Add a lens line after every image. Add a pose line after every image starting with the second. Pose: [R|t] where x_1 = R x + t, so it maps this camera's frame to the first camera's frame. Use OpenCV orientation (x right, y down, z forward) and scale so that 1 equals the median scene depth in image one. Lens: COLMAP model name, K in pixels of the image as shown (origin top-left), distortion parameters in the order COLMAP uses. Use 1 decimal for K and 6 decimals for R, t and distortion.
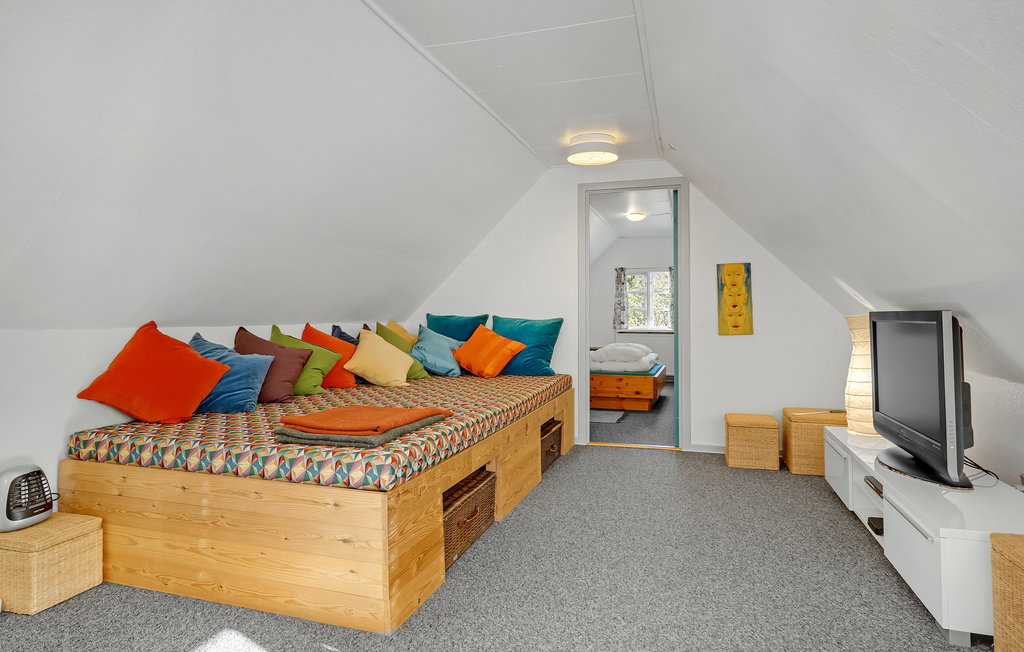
lens RADIAL K [[578.5, 0, 514.0], [0, 578.5, 319.2], [0, 0, 1]] dist [-0.000255, -0.000003]
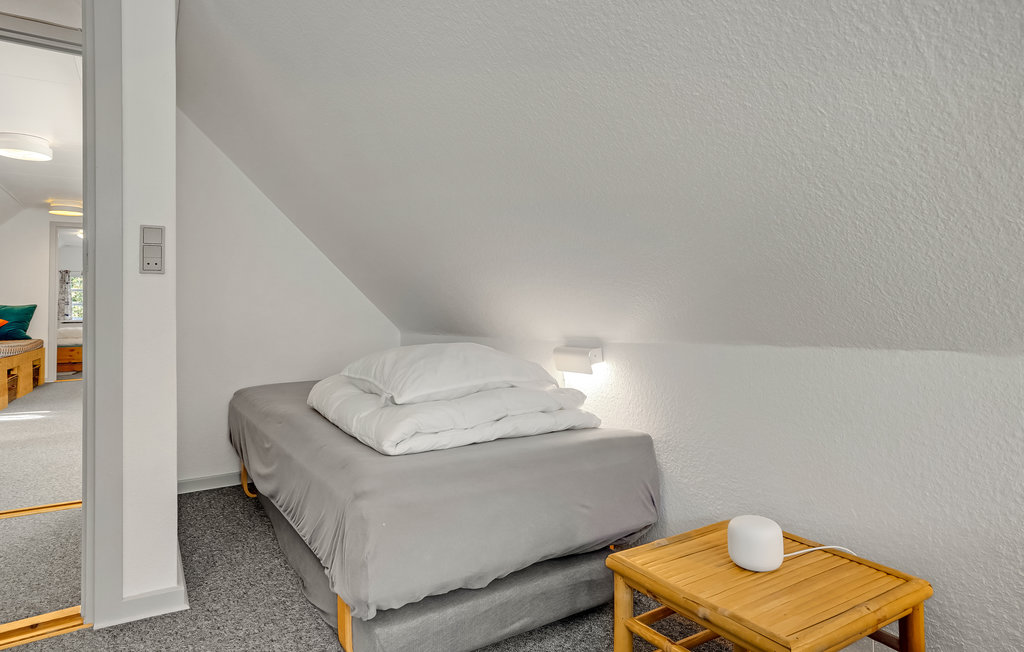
lens RADIAL K [[585.4, 0, 512.2], [0, 585.4, 319.0], [0, 0, 1]] dist [-0.002738, -0.000693]
pose [[0.644366, 0.009045, 0.764664, -0.154815], [-0.001172, 0.999941, -0.010841, 0.027464], [-0.764717, 0.006089, 0.644338, -0.539053]]
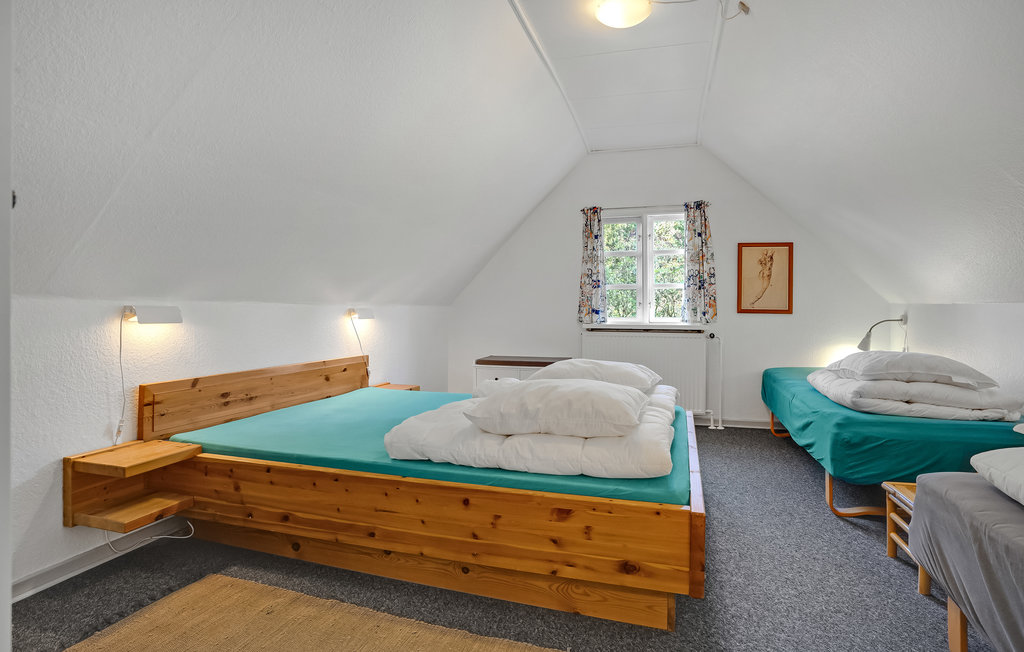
lens RADIAL K [[541.0, 0, 509.1], [0, 541.0, 318.4], [0, 0, 1]] dist [-0.003335, -0.000089]
pose [[0.999982, 0.001082, 0.005892, 0.106697], [-0.001132, 0.999965, 0.008332, 0.008755], [-0.005882, -0.008338, 0.999948, 0.510497]]
